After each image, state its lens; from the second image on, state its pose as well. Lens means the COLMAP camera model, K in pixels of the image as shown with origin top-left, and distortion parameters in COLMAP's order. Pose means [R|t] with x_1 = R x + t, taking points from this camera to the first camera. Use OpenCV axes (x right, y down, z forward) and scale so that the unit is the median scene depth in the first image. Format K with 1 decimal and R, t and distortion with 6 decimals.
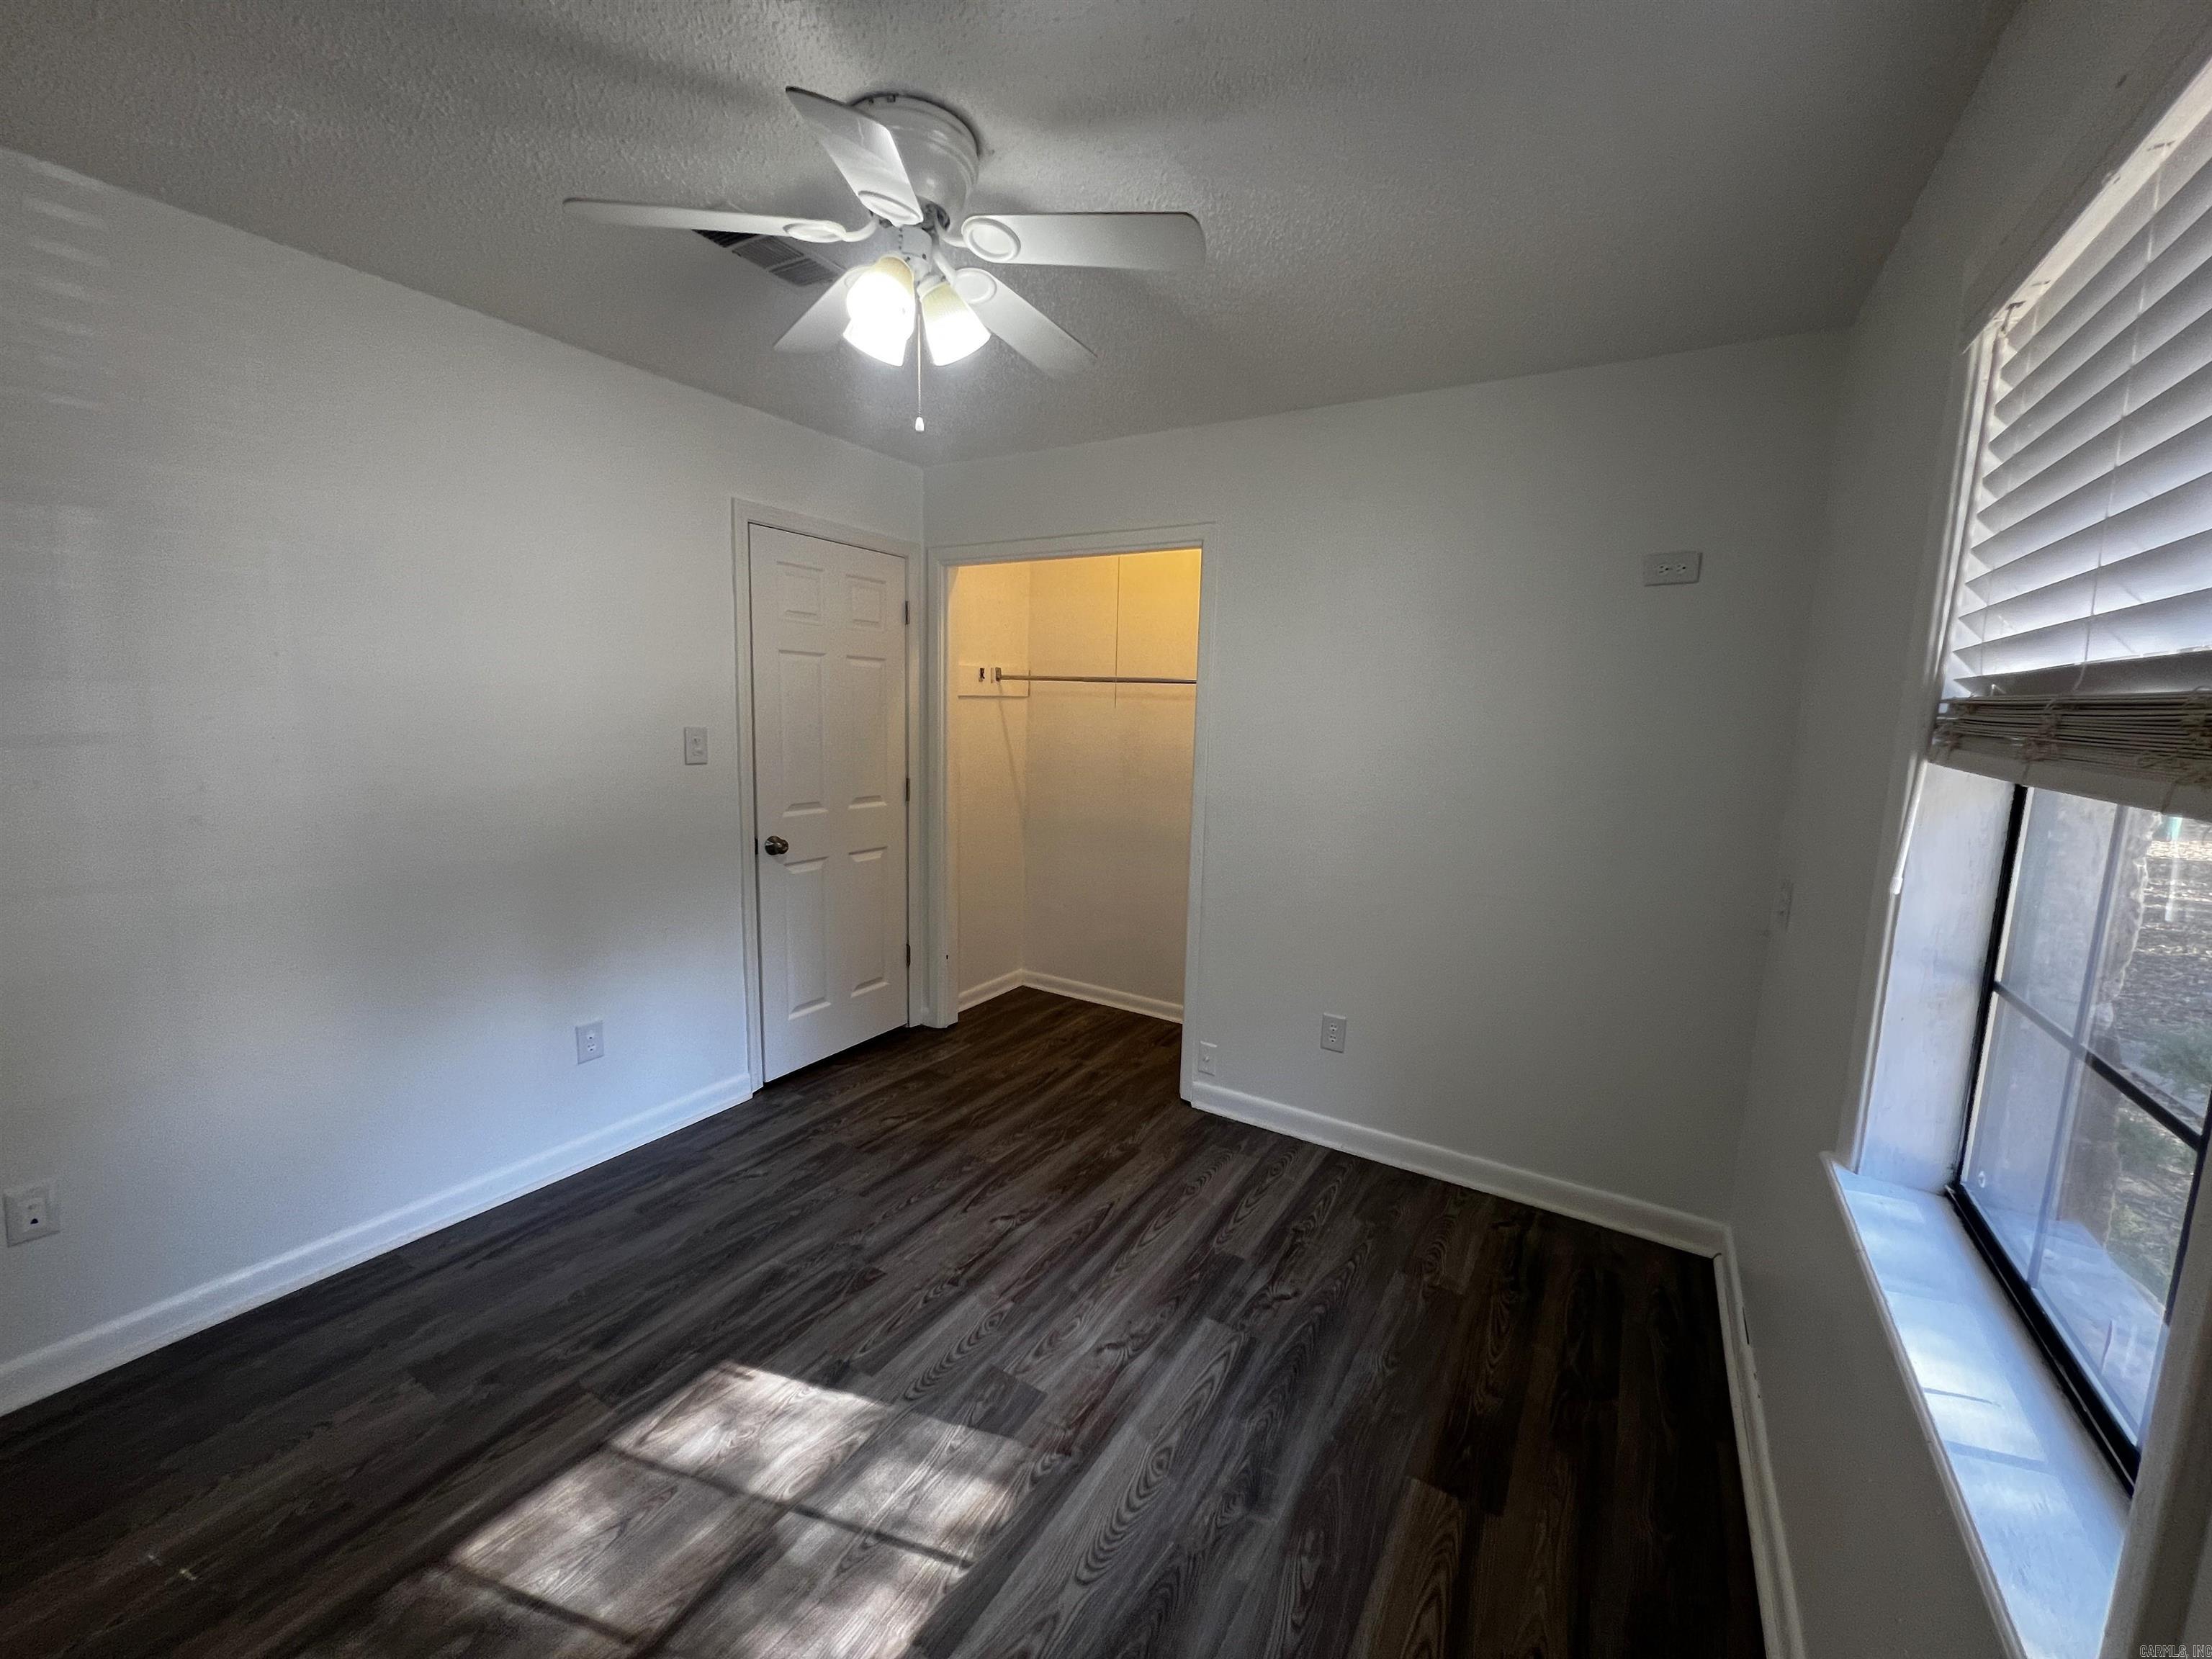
lens RADIAL K [[881.8, 0, 1107.1], [0, 881.8, 831.9], [0, 0, 1]] dist [-0.000399, 0.000201]
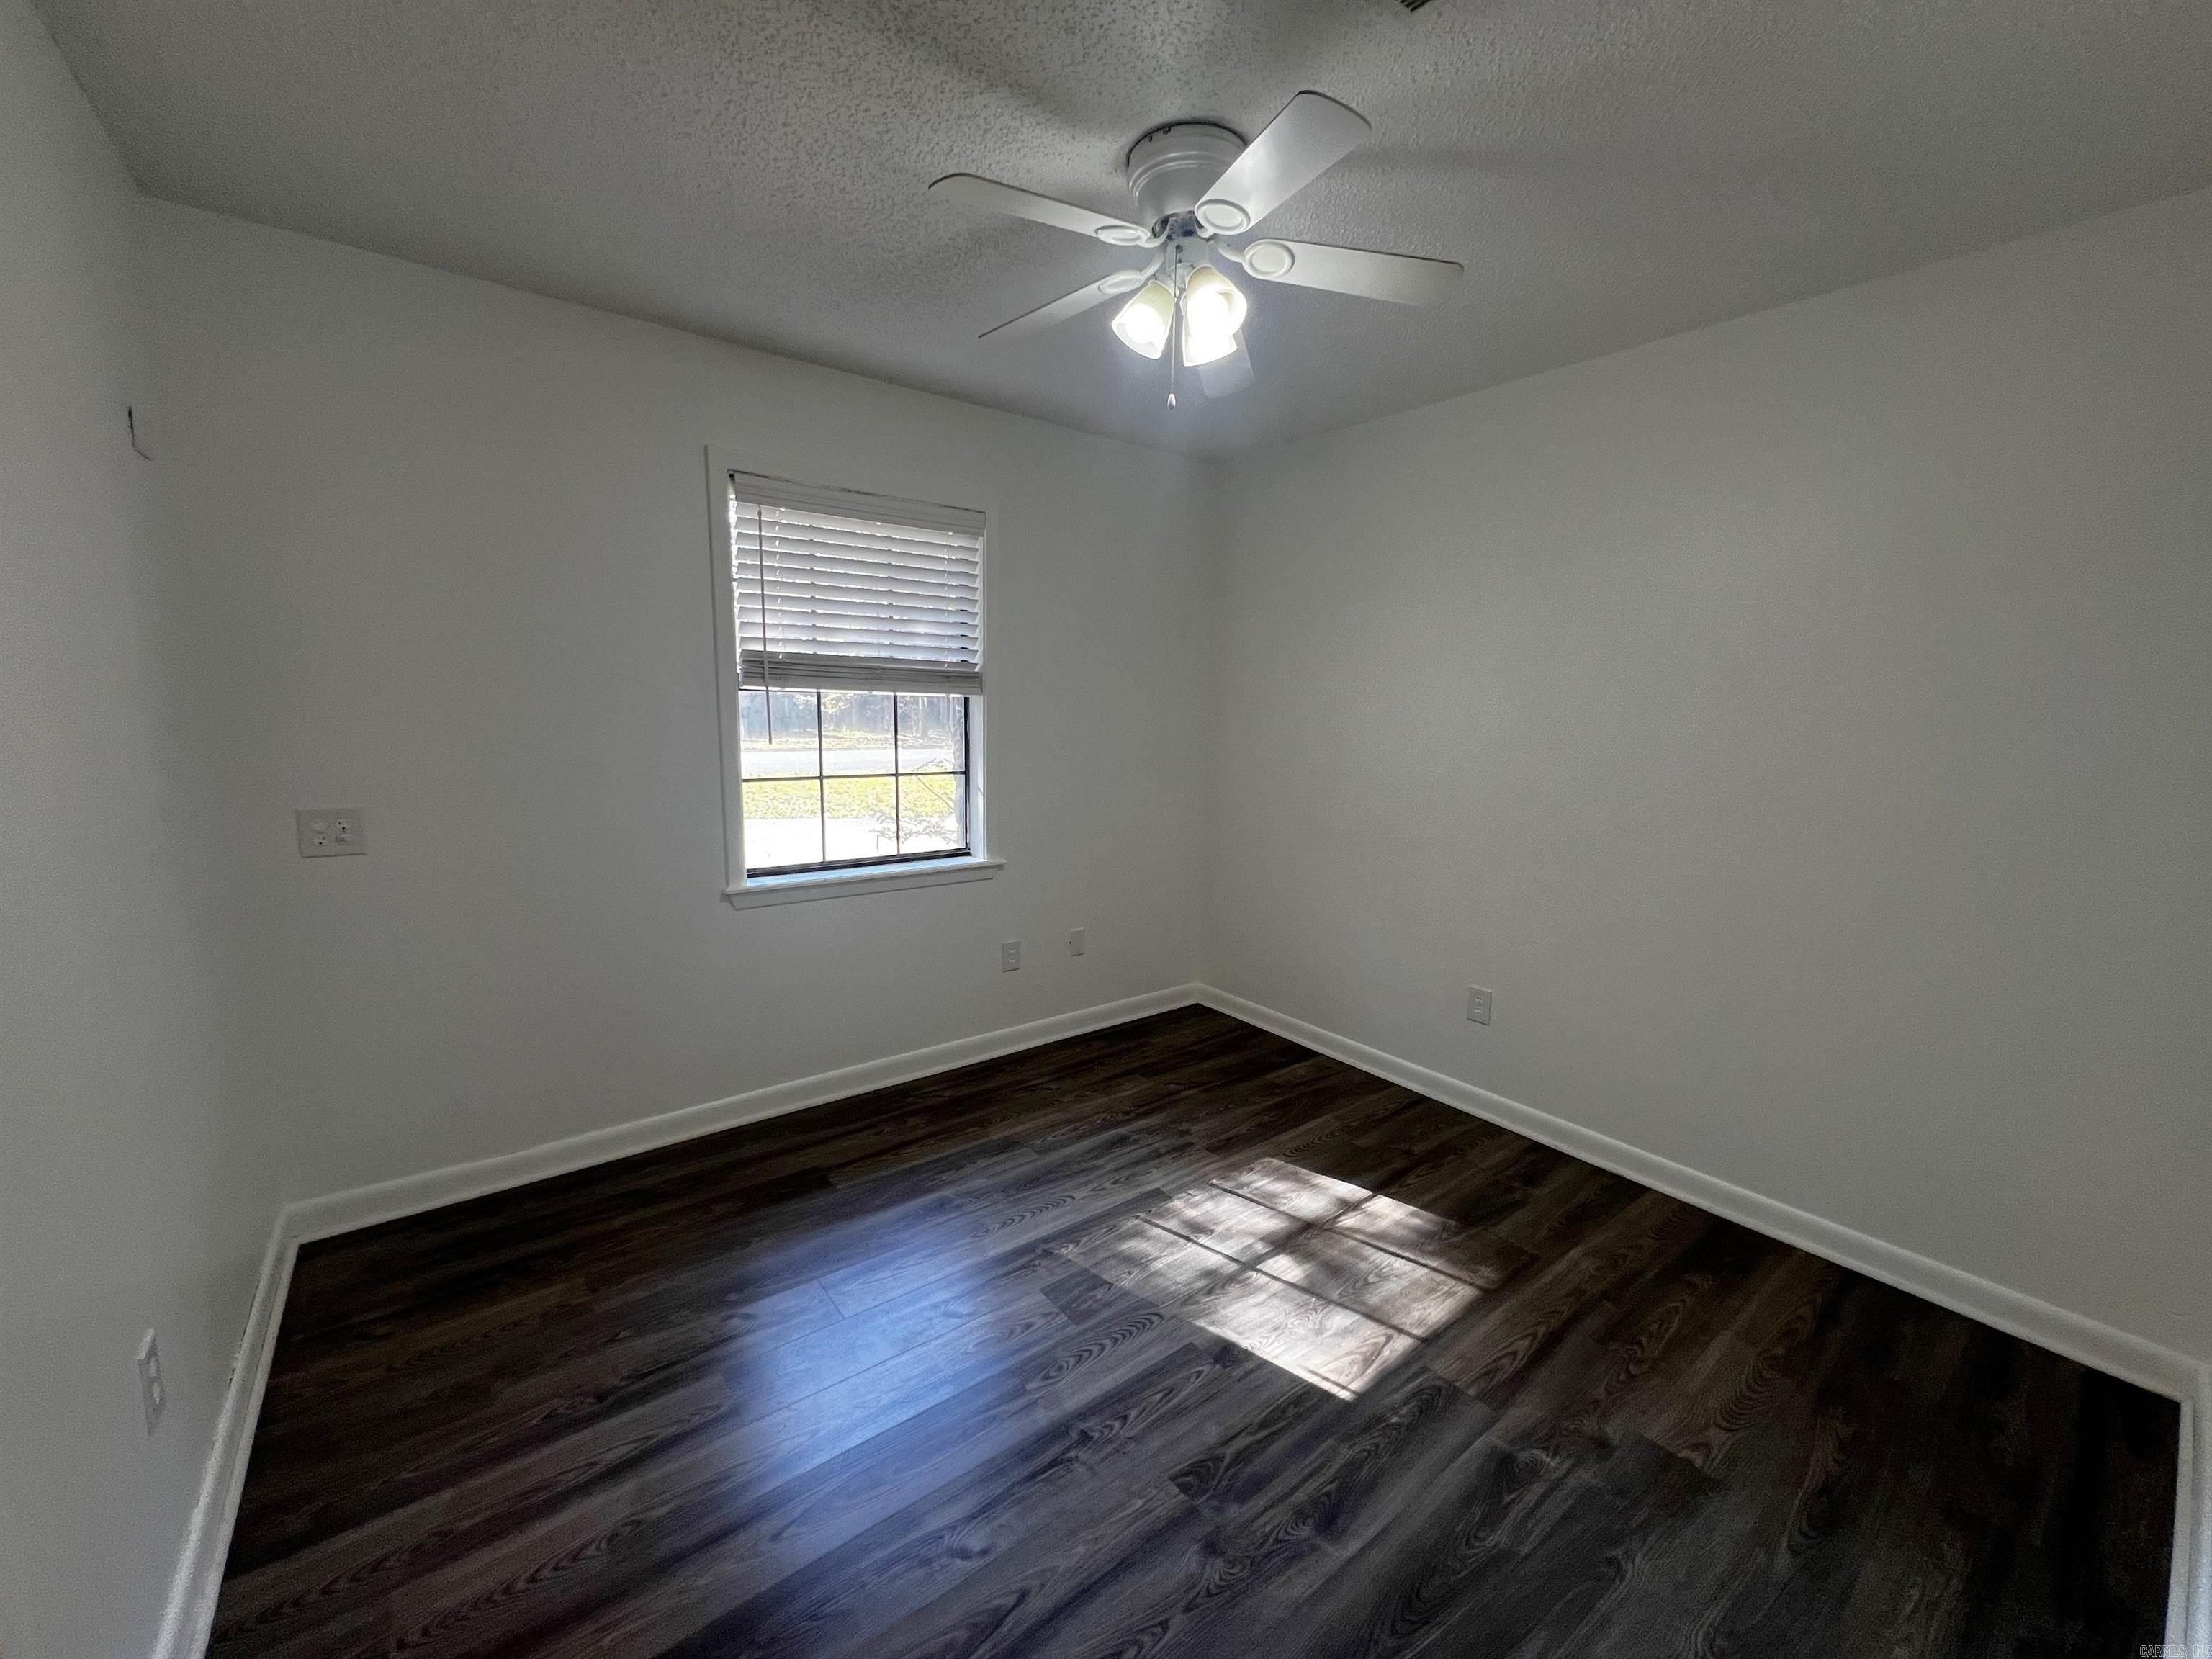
lens RADIAL K [[881.8, 0, 1107.1], [0, 881.8, 831.9], [0, 0, 1]] dist [-0.000399, 0.000201]
pose [[-0.934516, -0.100096, 0.341556, -0.443620], [0.003284, 0.957175, 0.289492, -0.226632], [-0.355905, 0.271657, -0.894167, 1.703547]]
